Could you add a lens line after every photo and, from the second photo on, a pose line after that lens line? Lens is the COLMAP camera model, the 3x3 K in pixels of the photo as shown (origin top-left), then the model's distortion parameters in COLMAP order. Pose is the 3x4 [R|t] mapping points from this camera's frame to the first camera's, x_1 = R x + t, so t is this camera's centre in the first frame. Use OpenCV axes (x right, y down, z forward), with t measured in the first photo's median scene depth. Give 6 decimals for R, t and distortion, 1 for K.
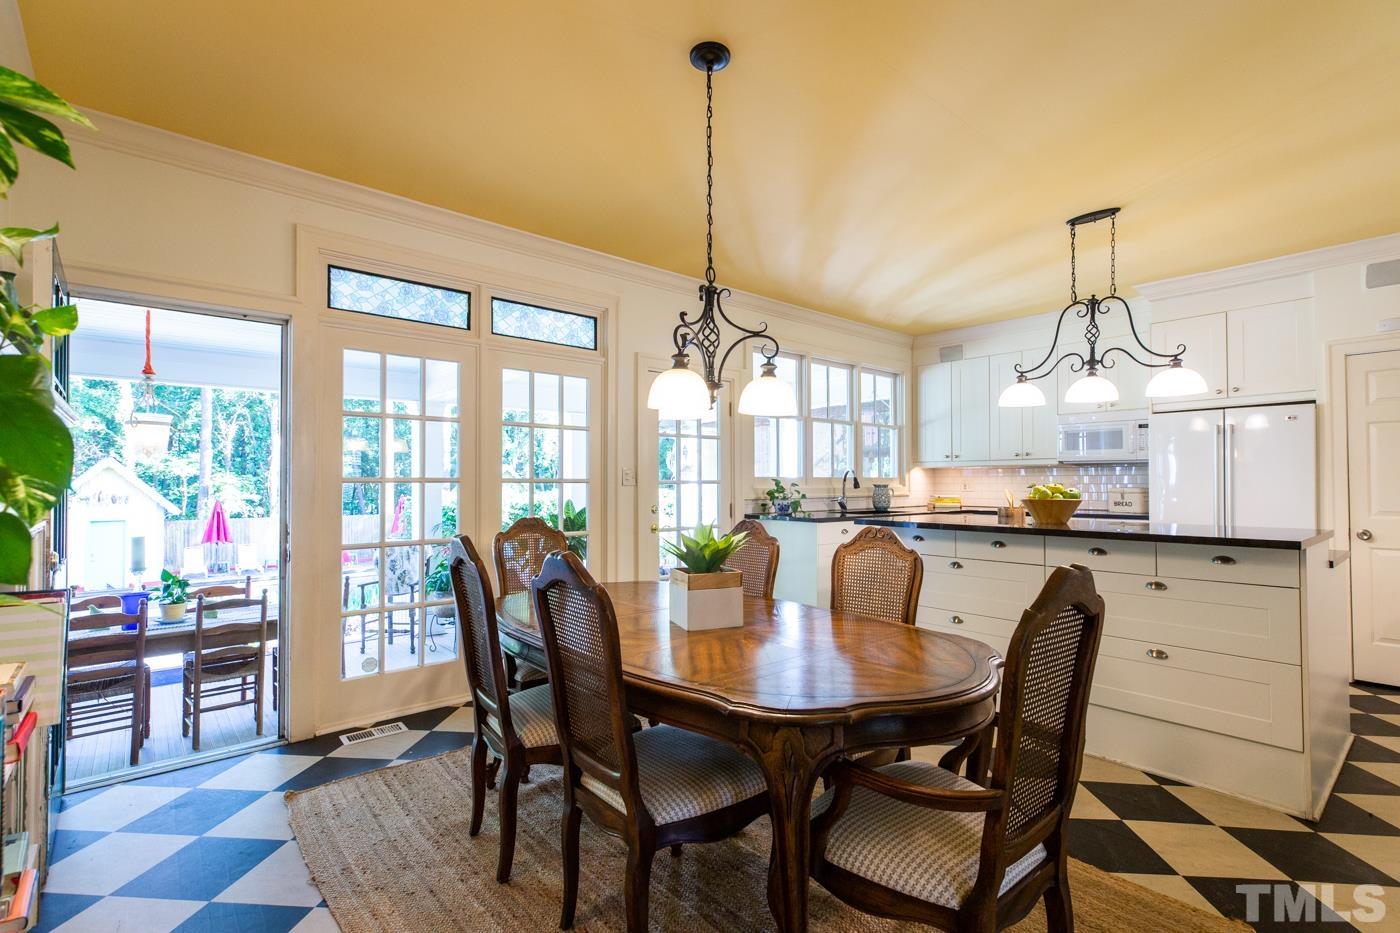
lens RADIAL K [[650.8, 0, 703.6], [0, 650.8, 476.8], [0, 0, 1]] dist [0.001423, 0.000150]
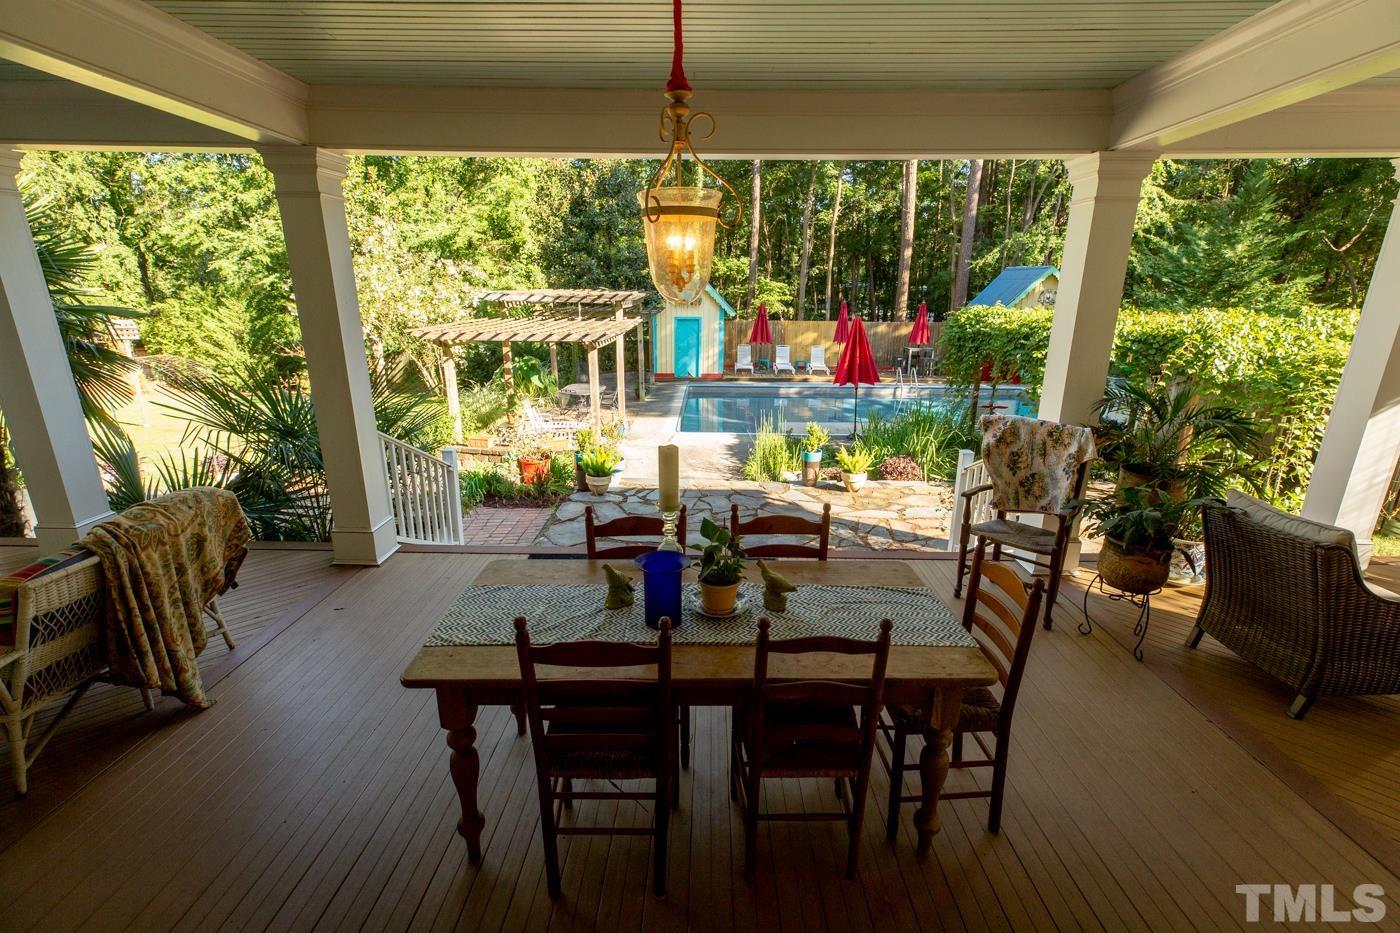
lens RADIAL K [[622.8, 0, 706.0], [0, 622.8, 461.2], [0, 0, 1]] dist [0.007633, 0.000226]
pose [[0.750060, 0.189599, -0.633610, -0.509247], [-0.000400, 0.958157, 0.286242, -0.039422], [0.661370, -0.214445, 0.718751, 0.635422]]
